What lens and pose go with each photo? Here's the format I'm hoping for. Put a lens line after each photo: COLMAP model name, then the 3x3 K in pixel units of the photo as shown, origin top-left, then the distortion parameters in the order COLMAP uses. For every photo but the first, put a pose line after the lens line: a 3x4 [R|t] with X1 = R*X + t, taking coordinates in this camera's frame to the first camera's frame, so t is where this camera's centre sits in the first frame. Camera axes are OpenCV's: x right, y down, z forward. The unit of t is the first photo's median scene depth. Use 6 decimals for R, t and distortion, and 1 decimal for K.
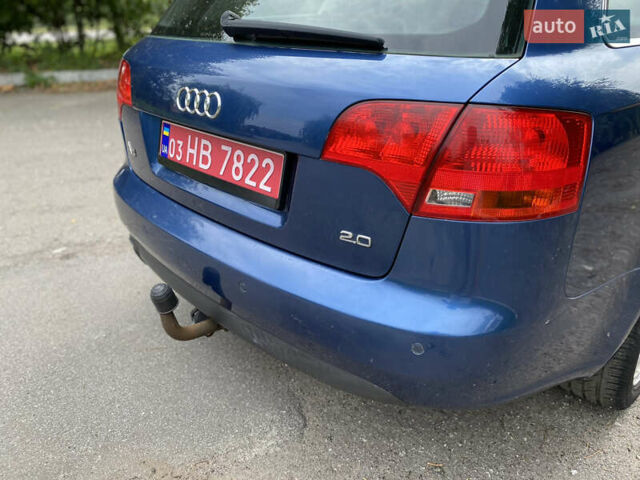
lens RADIAL K [[509.9, 0, 320.4], [0, 509.9, 252.3], [0, 0, 1]] dist [0.044025, -0.001846]
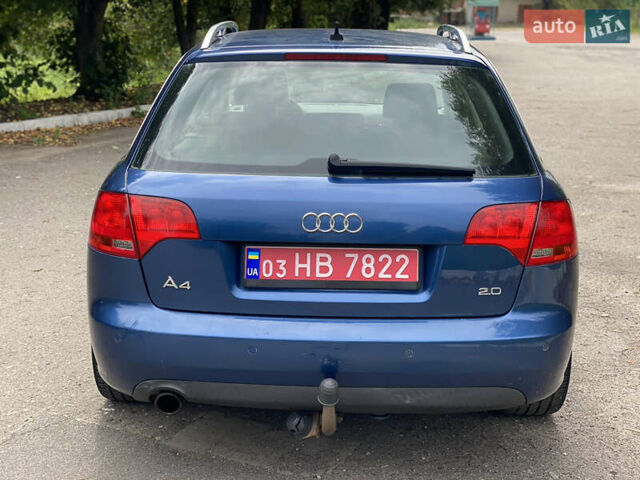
lens RADIAL K [[996.0, 0, 320.0], [0, 996.0, 240.0], [0, 0, 1]] dist [0.127813, -0.215156]
pose [[0.703877, -0.131885, 0.697971, -1.975449], [0.291485, 0.949698, -0.114501, 0.018470], [-0.647761, 0.284043, 0.706913, -0.700436]]
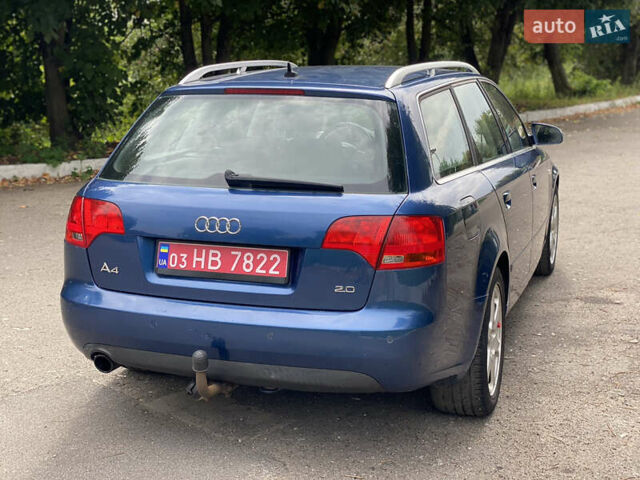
lens RADIAL K [[996.0, 0, 320.0], [0, 996.0, 240.0], [0, 0, 1]] dist [0.127813, -0.215156]
pose [[0.891881, -0.072503, 0.446421, -1.314514], [0.188978, 0.956511, -0.222204, 0.479765], [-0.410896, 0.282543, 0.866795, -1.735225]]
